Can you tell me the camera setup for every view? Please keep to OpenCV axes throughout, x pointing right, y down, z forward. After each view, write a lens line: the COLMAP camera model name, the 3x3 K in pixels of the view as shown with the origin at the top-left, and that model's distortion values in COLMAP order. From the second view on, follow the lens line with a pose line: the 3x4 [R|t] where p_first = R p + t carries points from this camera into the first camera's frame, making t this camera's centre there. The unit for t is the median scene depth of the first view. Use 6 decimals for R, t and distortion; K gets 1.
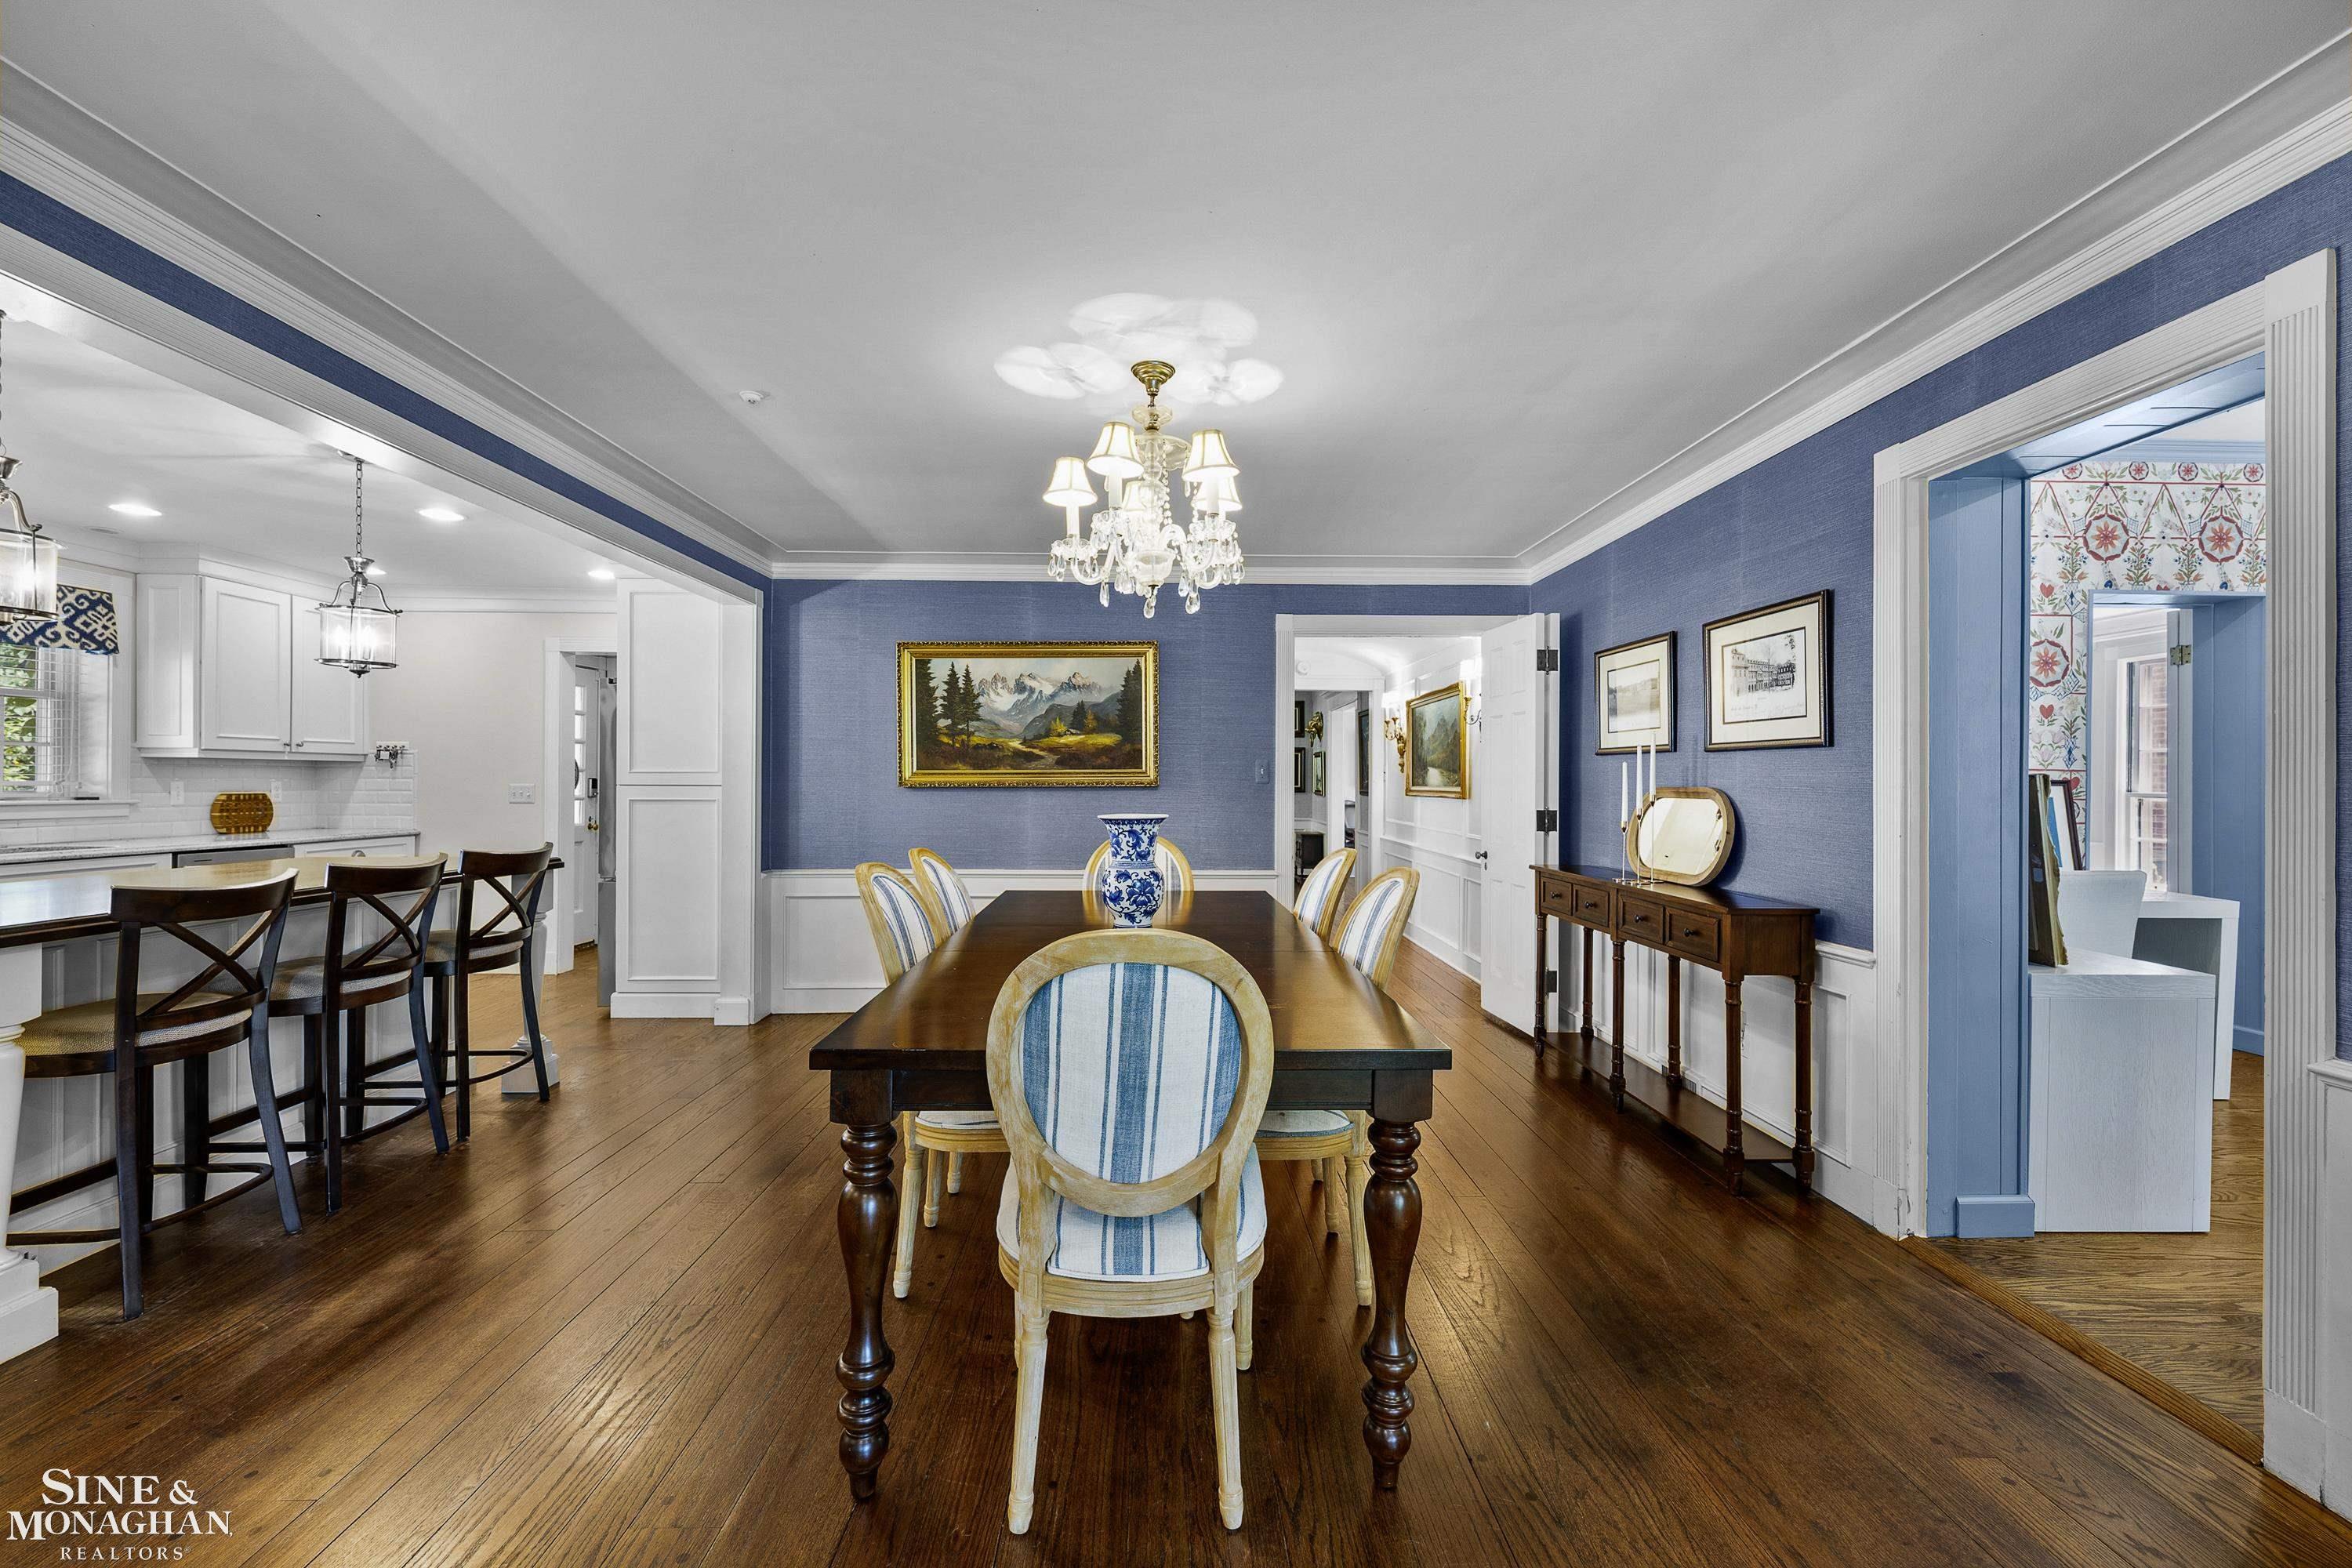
lens RADIAL K [[938.0, 0, 1188.6], [0, 938.0, 772.4], [0, 0, 1]] dist [-0.002986, -0.000799]
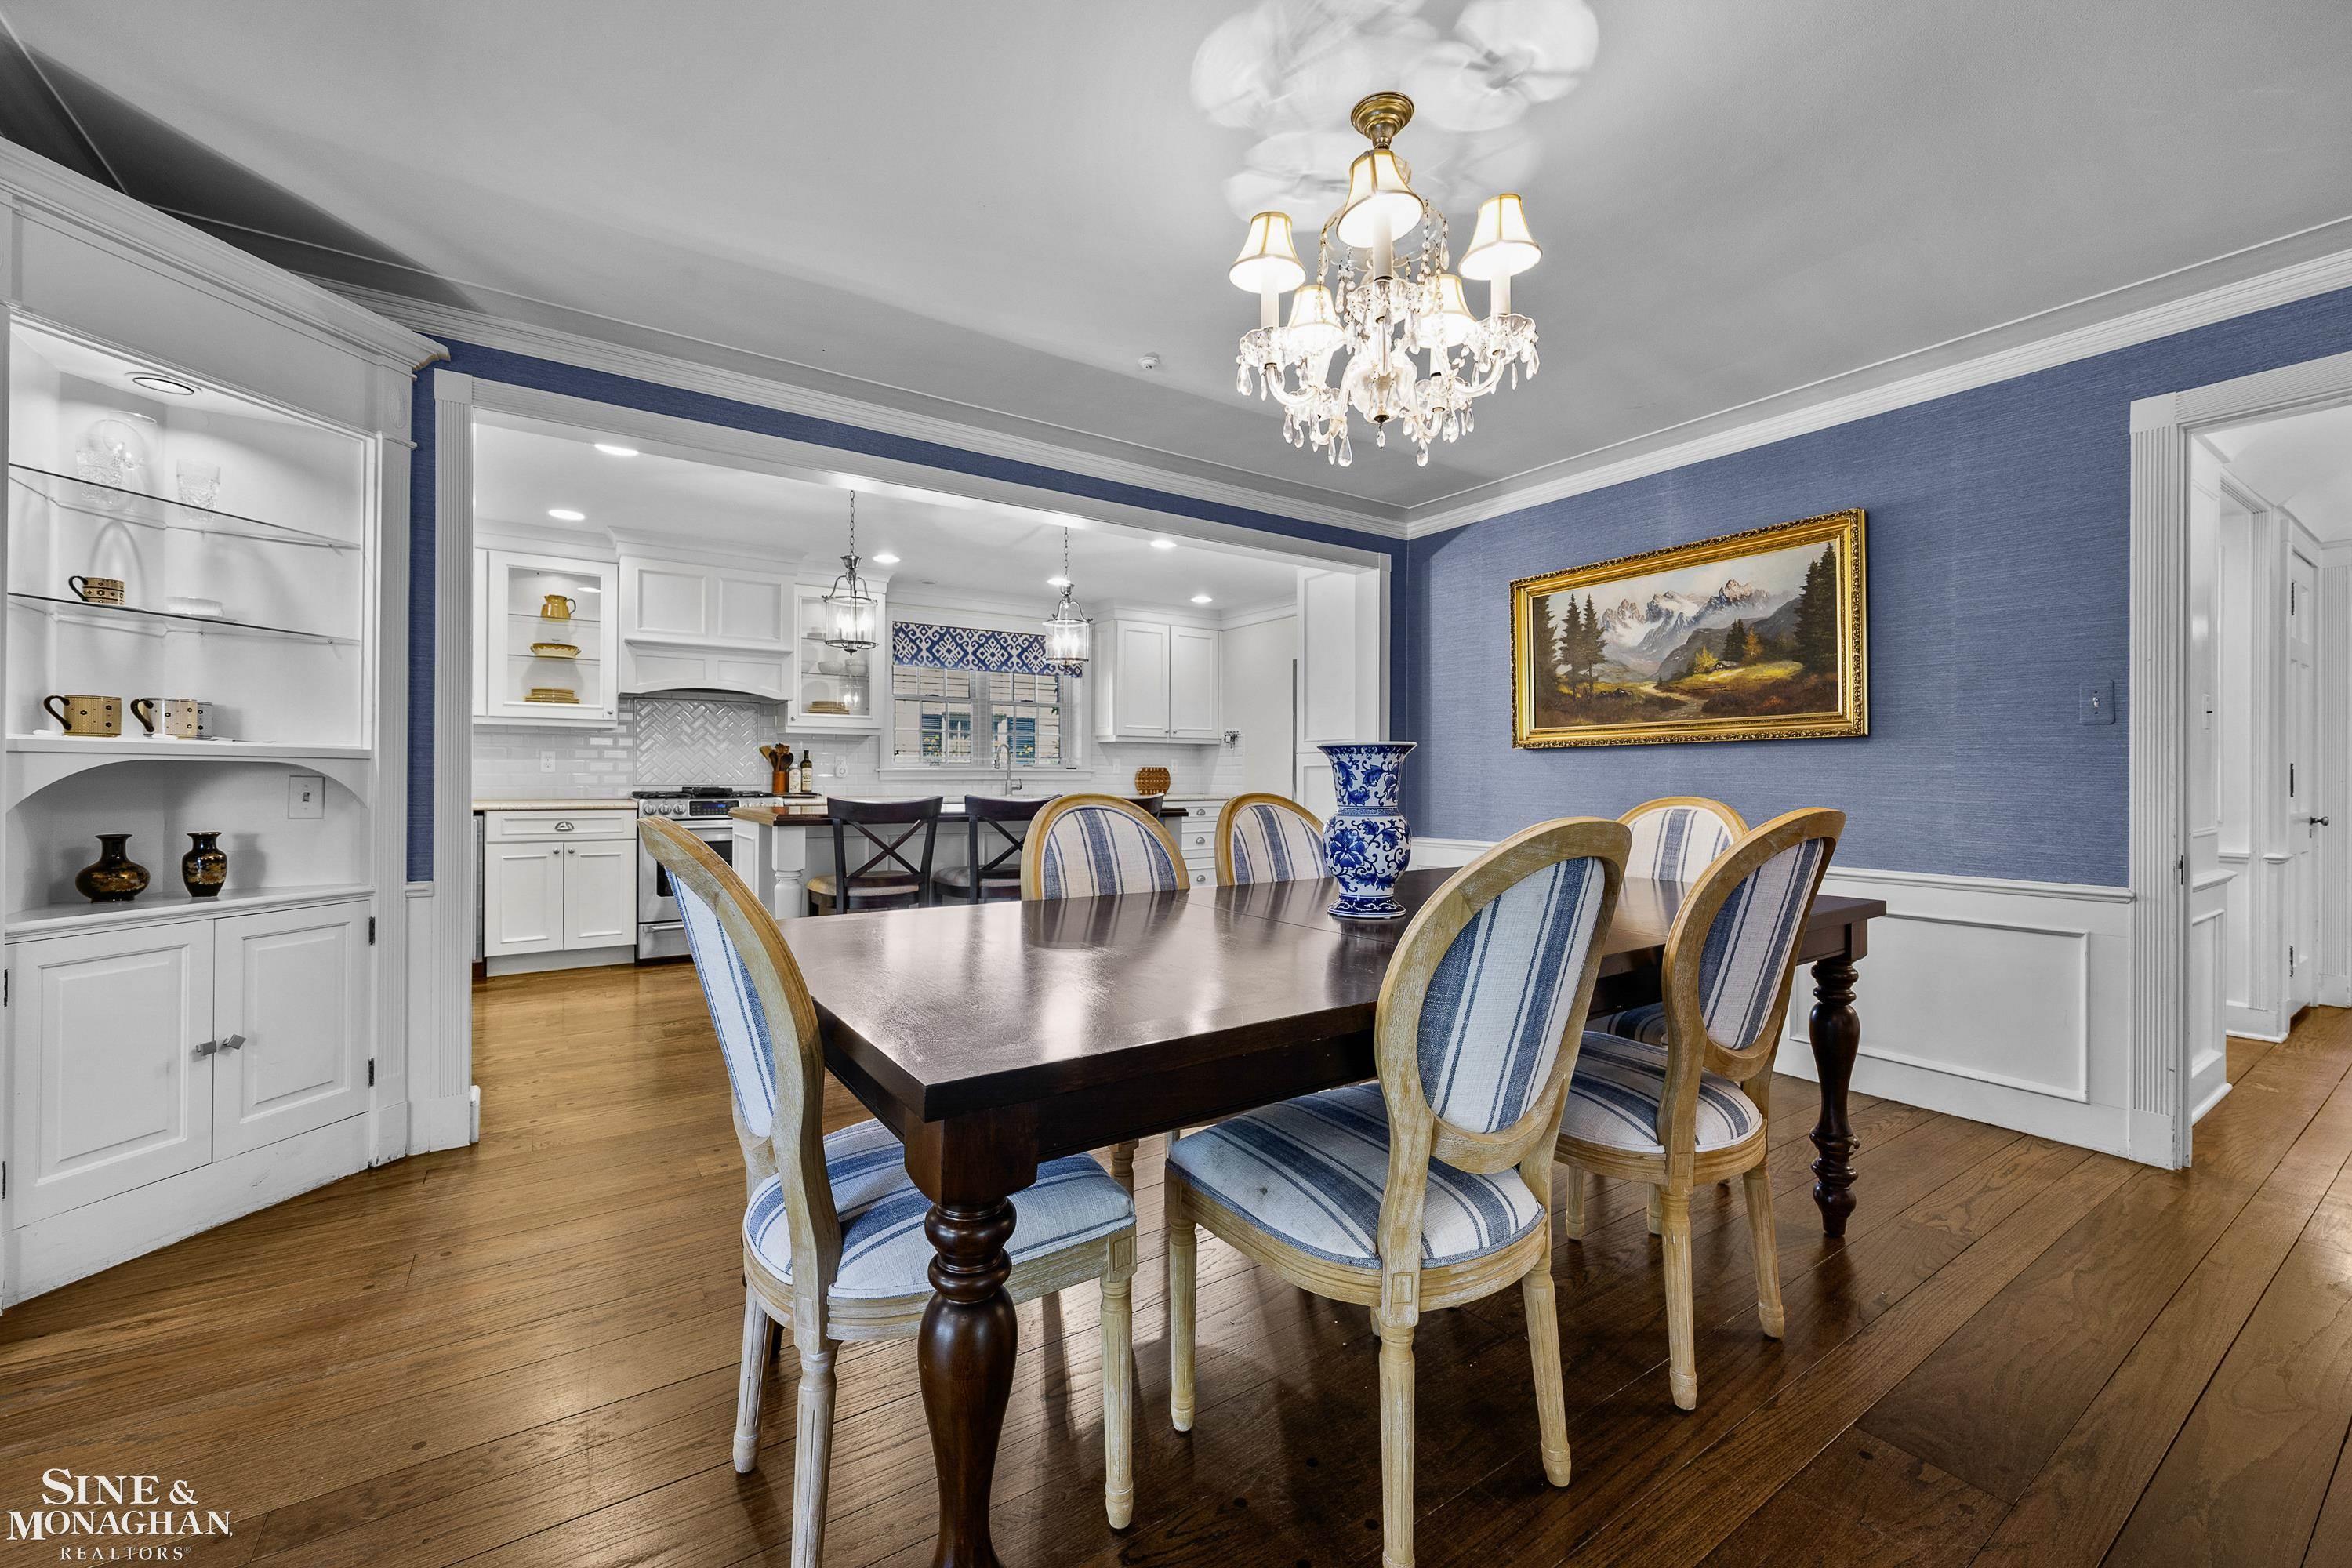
lens RADIAL K [[938.0, 0, 1161.2], [0, 938.0, 777.9], [0, 0, 1]] dist [-0.002986, -0.000799]
pose [[0.526006, -0.000282, -0.850481, 0.256066], [0.007904, 0.999958, 0.004556, 0.036310], [0.850444, -0.009119, 0.525987, 0.260400]]
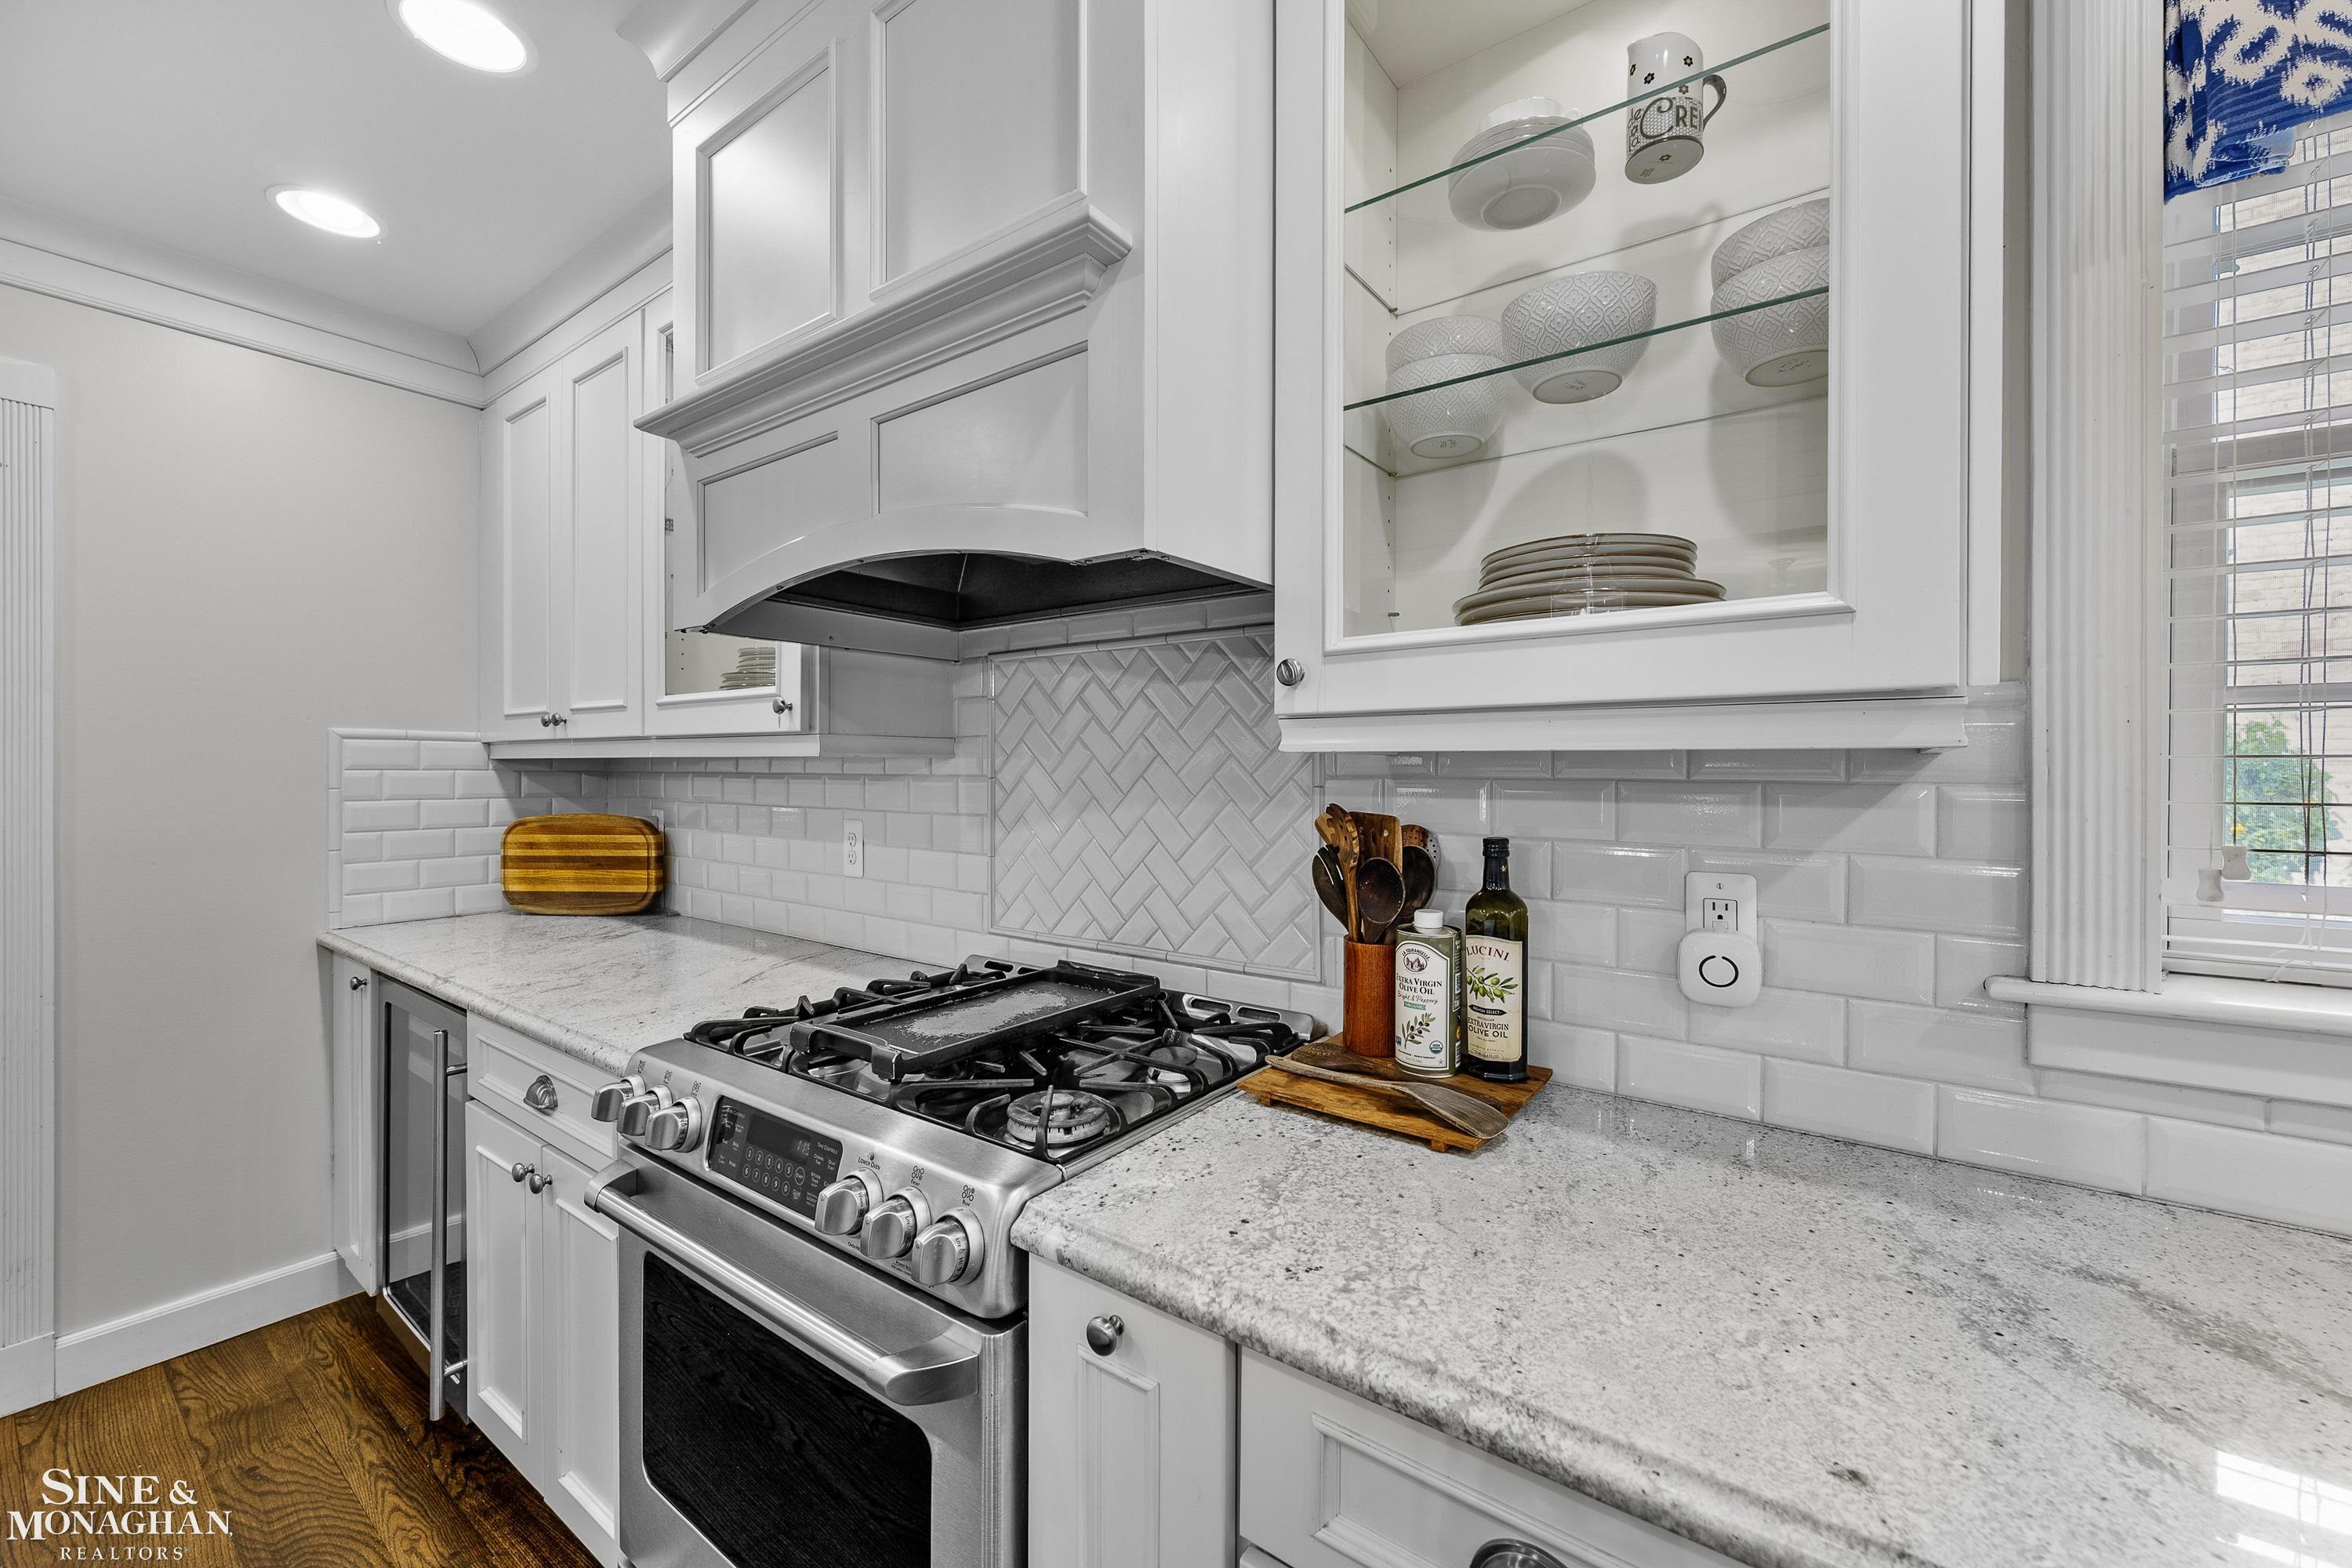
lens RADIAL K [[938.0, 0, 1183.6], [0, 938.0, 777.4], [0, 0, 1]] dist [-0.002986, -0.000799]
pose [[-0.620626, -0.000073, -0.784107, -0.828913], [-0.000006, 1.000000, -0.000089, -0.014414], [0.784107, -0.000050, -0.620626, 0.598915]]
